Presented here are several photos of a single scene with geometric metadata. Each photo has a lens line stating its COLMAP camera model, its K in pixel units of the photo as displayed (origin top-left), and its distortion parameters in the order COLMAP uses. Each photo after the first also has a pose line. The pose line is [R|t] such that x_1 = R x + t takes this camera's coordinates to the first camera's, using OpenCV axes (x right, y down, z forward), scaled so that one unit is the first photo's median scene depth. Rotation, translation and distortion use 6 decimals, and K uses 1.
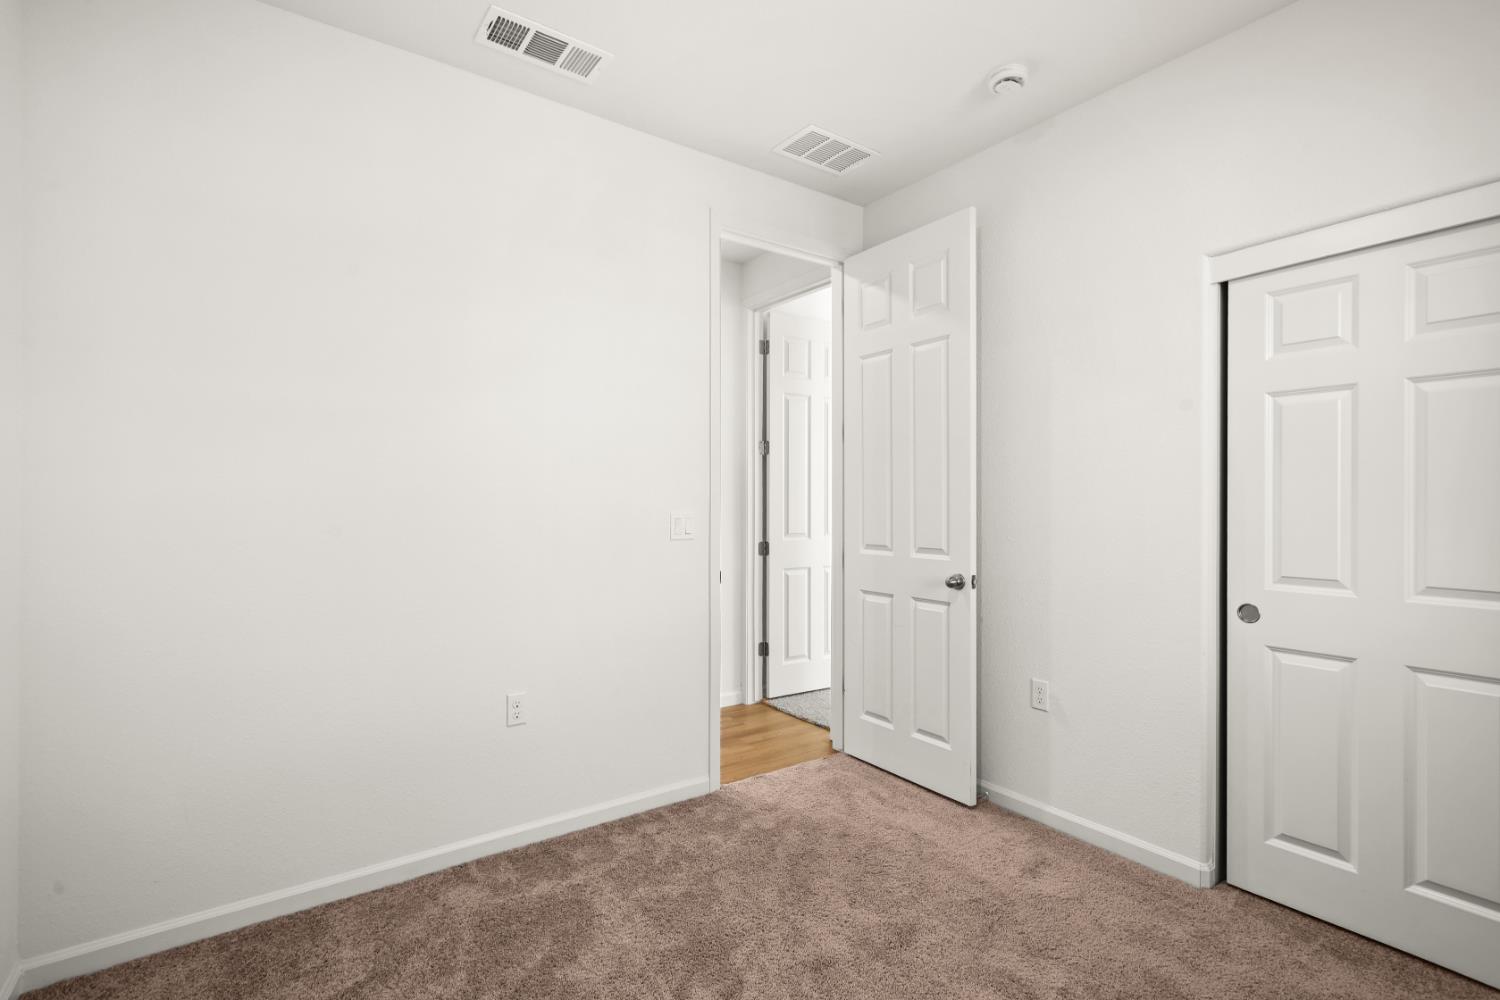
lens RADIAL K [[691.0, 0, 744.0], [0, 691.0, 493.3], [0, 0, 1]] dist [0.002063, 0.001079]
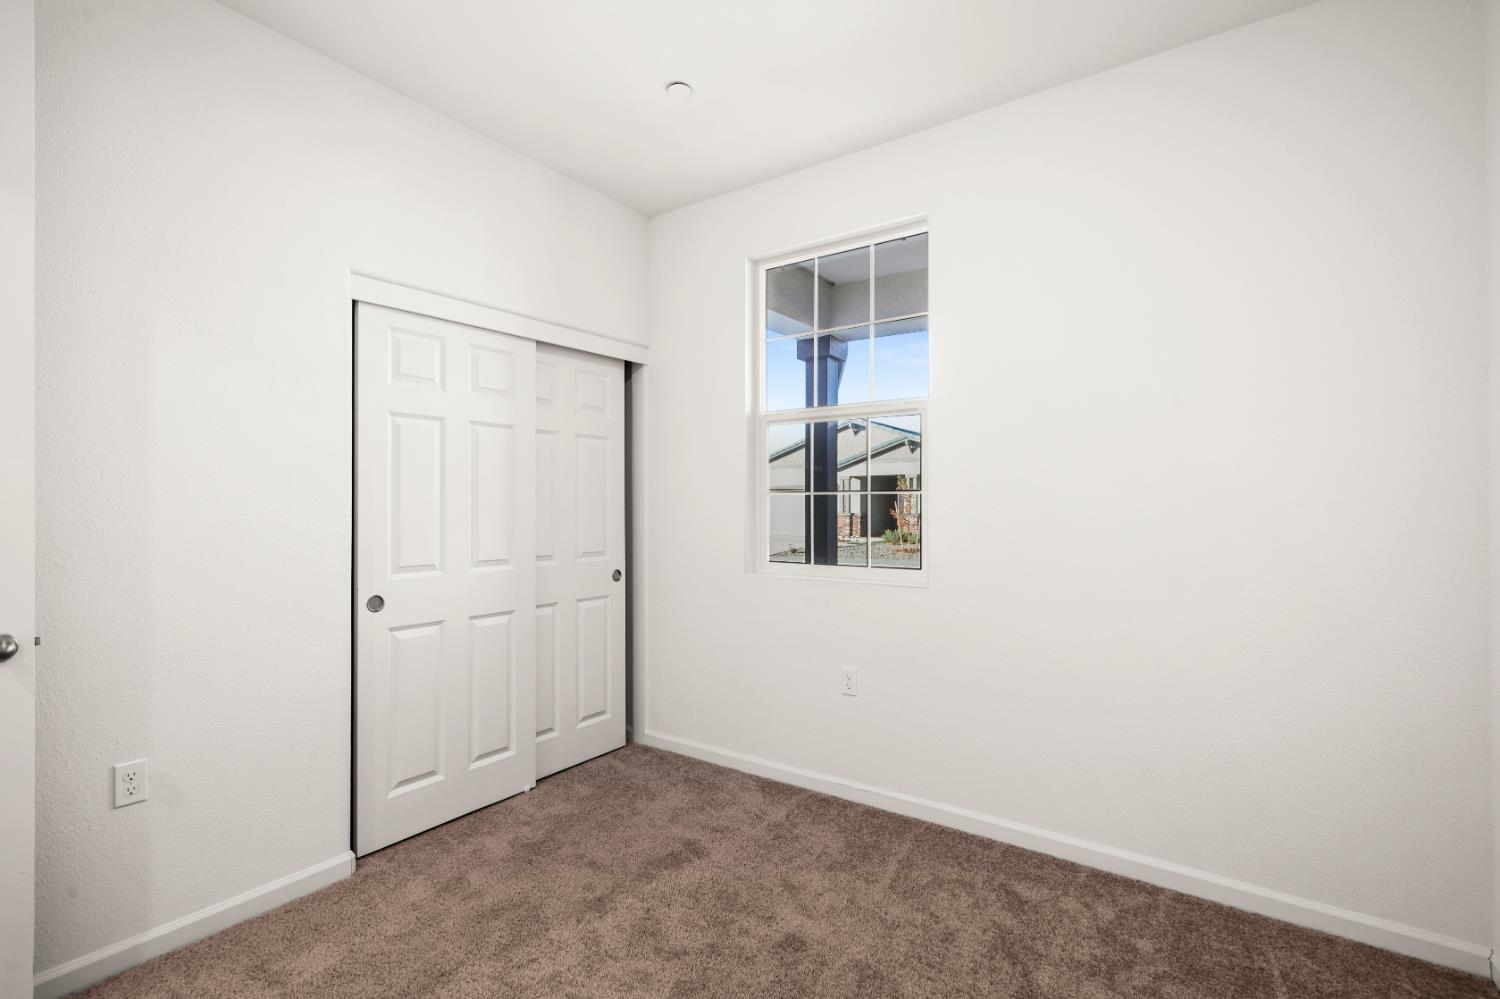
lens RADIAL K [[691.0, 0, 744.0], [0, 691.0, 492.8], [0, 0, 1]] dist [0.002063, 0.001079]
pose [[-0.332940, 0.019769, 0.942741, -0.554317], [-0.010521, 0.999640, -0.024677, 0.015155], [-0.942889, -0.018135, -0.332612, 0.840565]]
